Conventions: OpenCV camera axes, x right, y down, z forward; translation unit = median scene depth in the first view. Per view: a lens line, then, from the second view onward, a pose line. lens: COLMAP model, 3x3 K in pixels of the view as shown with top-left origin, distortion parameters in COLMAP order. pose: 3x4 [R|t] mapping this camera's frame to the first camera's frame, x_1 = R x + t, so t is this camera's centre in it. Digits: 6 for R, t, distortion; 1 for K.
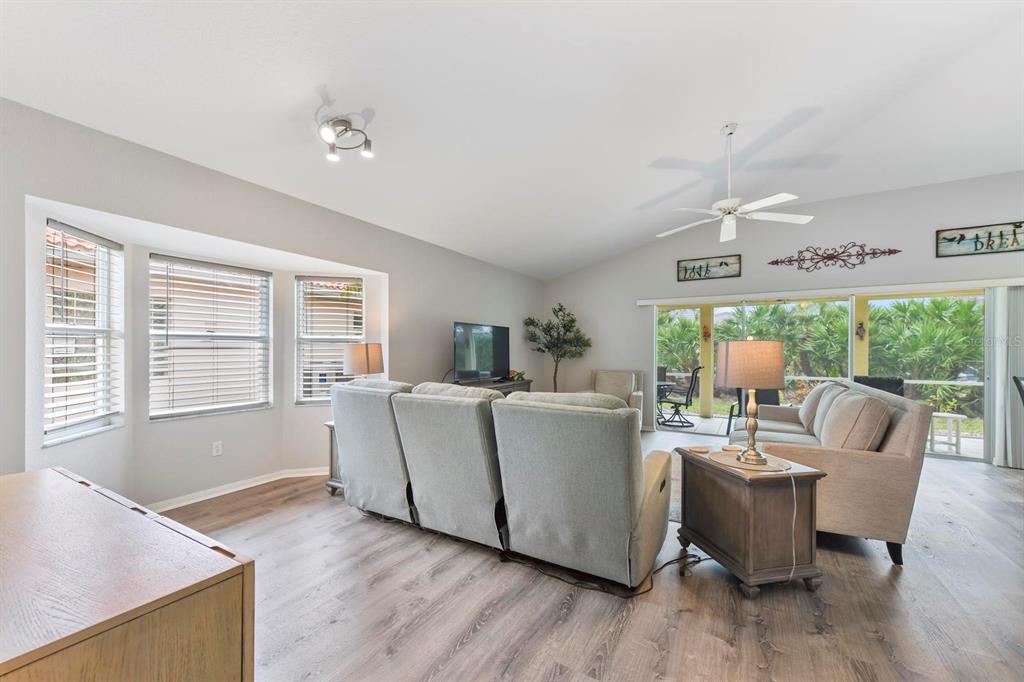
lens RADIAL K [[404.8, 0, 509.3], [0, 404.8, 351.0], [0, 0, 1]] dist [0.001509, -0.000511]
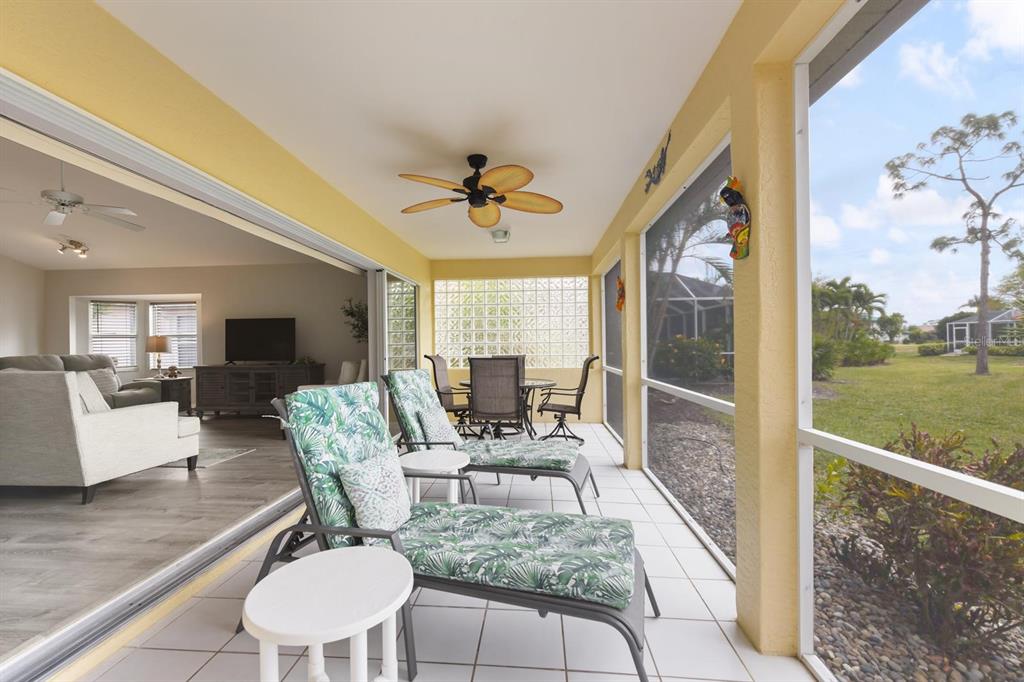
lens RADIAL K [[423.4, 0, 511.3], [0, 423.4, 351.3], [0, 0, 1]] dist [0.001660, -0.001036]
pose [[0.452031, 0.005672, -0.891984, 1.502007], [0.012611, 0.999839, 0.012749, 0.030665], [0.891913, -0.017012, 0.451887, 1.116444]]
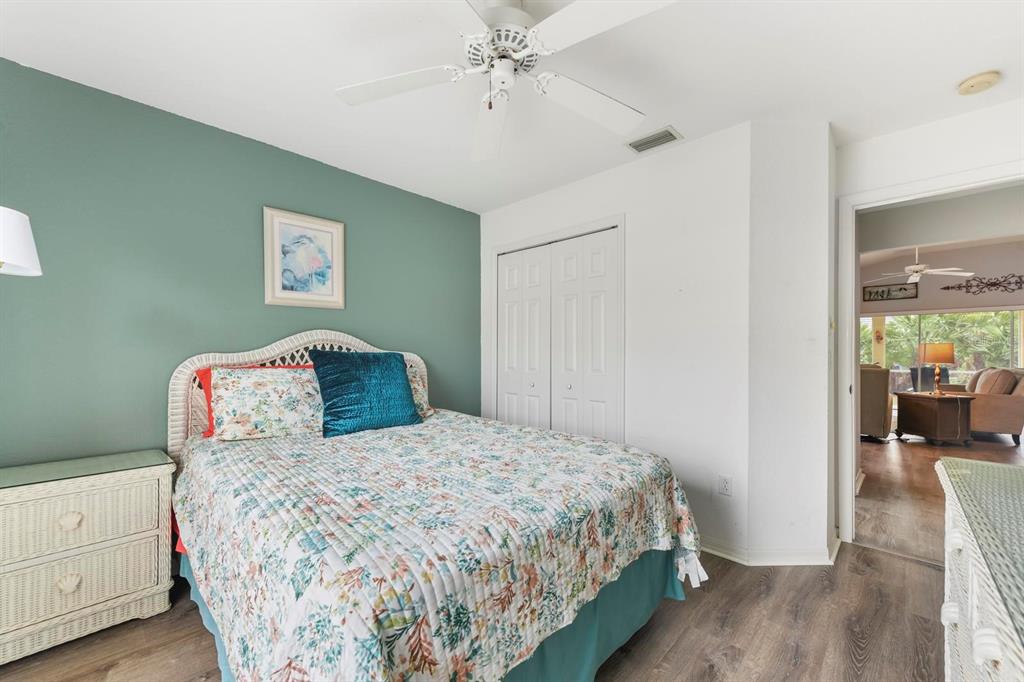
lens RADIAL K [[393.6, 0, 510.3], [0, 393.6, 353.2], [0, 0, 1]] dist [-0.009151, -0.000129]
pose [[0.967586, 0.000847, -0.252539, -0.546388], [-0.001148, 0.999999, -0.001045, 0.017778], [0.252538, 0.001301, 0.967586, -0.804165]]
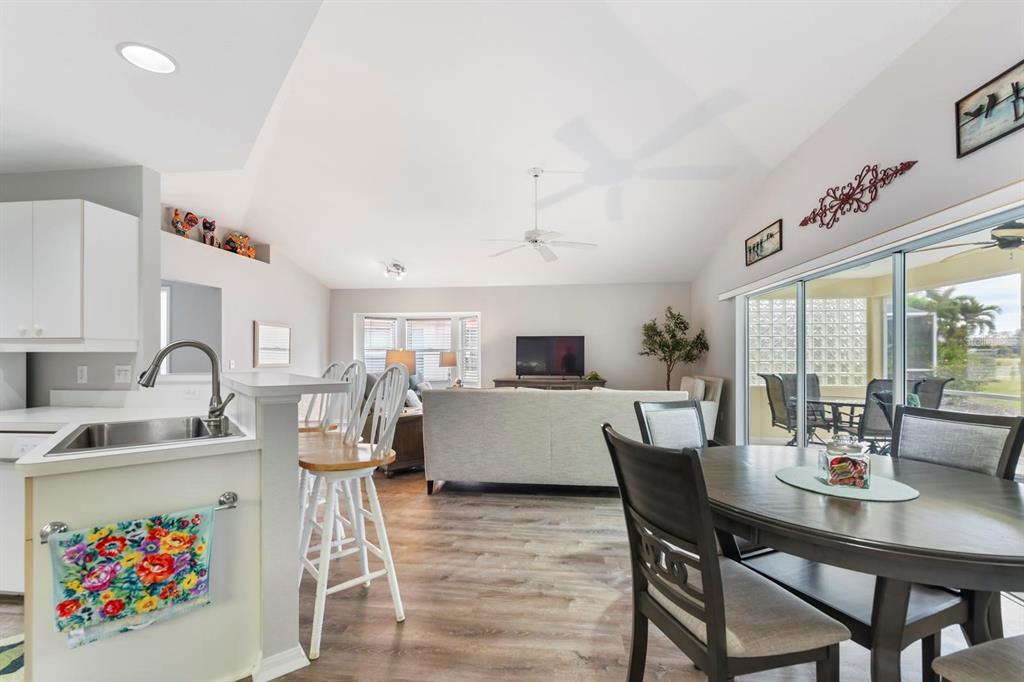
lens RADIAL K [[435.5, 0, 512.1], [0, 435.5, 353.6], [0, 0, 1]] dist [0.002949, -0.000782]
pose [[0.411009, -0.005074, -0.911617, 1.226776], [0.002535, 0.999987, -0.004423, 0.000420], [0.911628, -0.000493, 0.411017, 0.289854]]
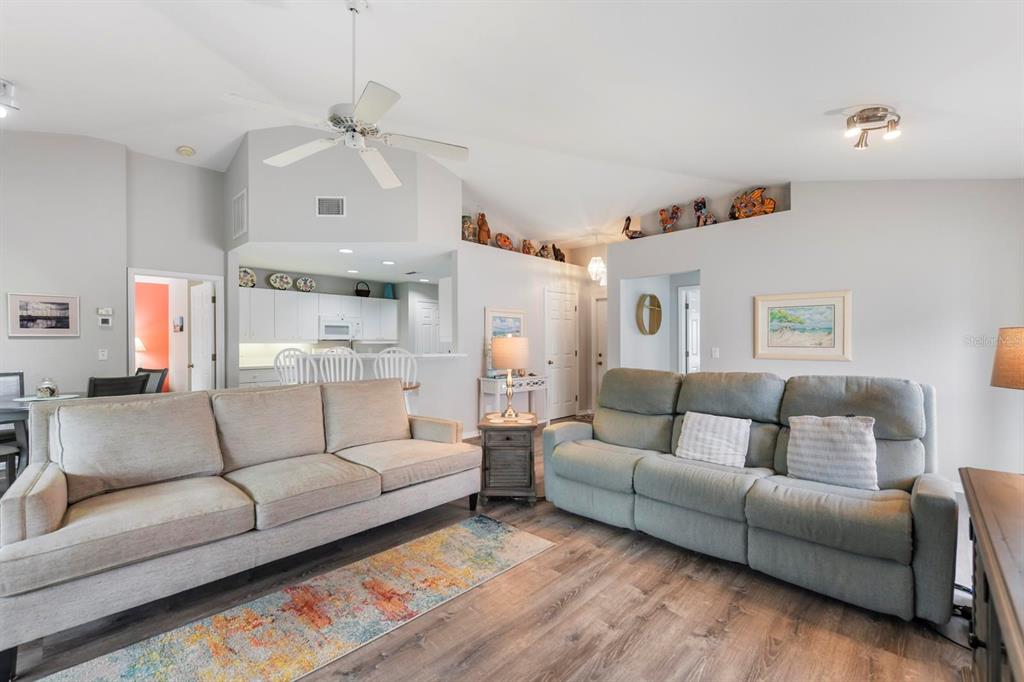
lens RADIAL K [[432.5, 0, 512.1], [0, 432.5, 345.2], [0, 0, 1]] dist [0.000898, -0.000852]
pose [[-0.974685, 0.000649, 0.223580, 0.101397], [0.001377, 0.999994, 0.003098, -0.000322], [-0.223576, 0.003327, -0.974681, 1.168135]]
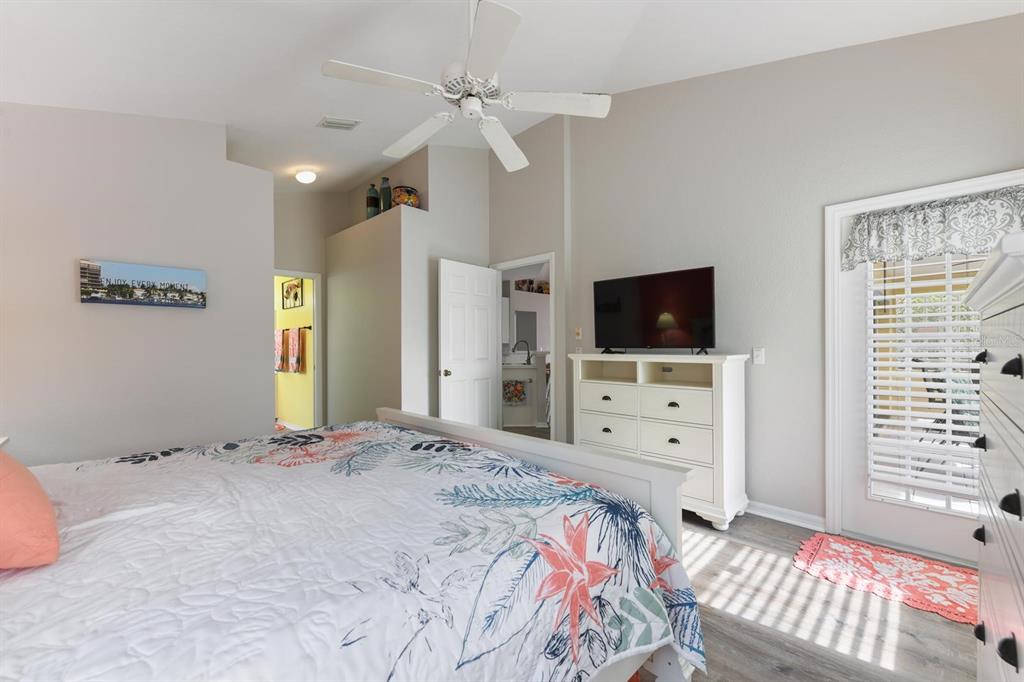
lens RADIAL K [[423.4, 0, 511.3], [0, 423.4, 351.3], [0, 0, 1]] dist [0.001660, -0.001036]
pose [[-0.244856, 0.008336, -0.969524, 2.091473], [0.003716, 0.999964, 0.007660, 0.012288], [0.969552, -0.001727, -0.244878, 0.487550]]
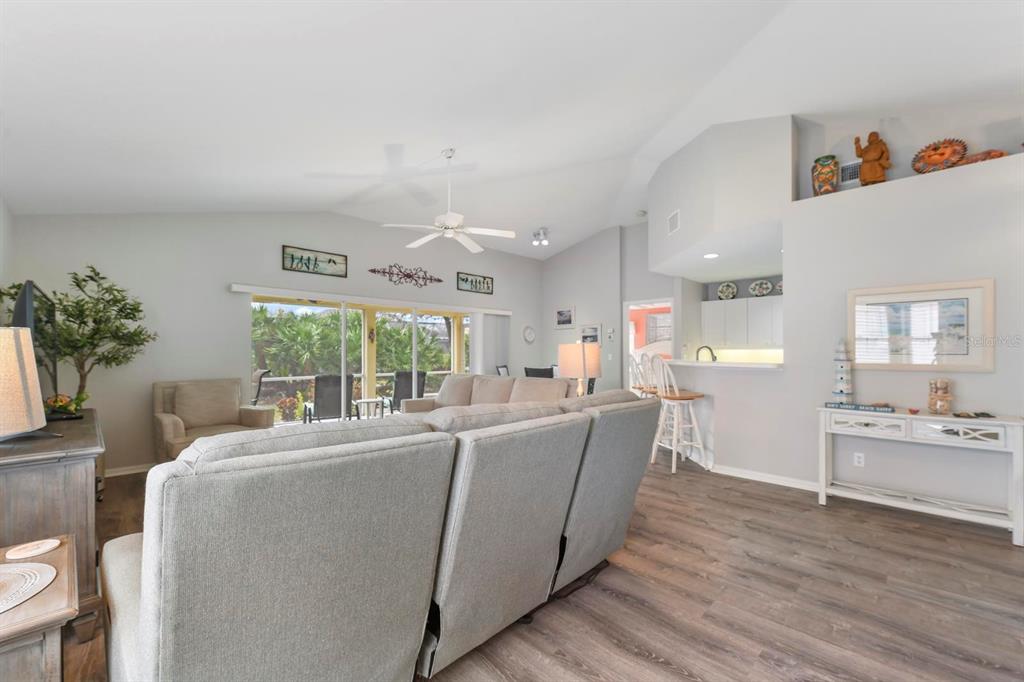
lens RADIAL K [[417.1, 0, 512.2], [0, 417.1, 351.7], [0, 0, 1]] dist [-0.001430, -0.000436]
pose [[0.241709, -0.001994, 0.970347, -0.382734], [0.002778, 0.999995, 0.001363, -0.000583], [-0.970345, 0.002366, 0.241713, 0.400456]]
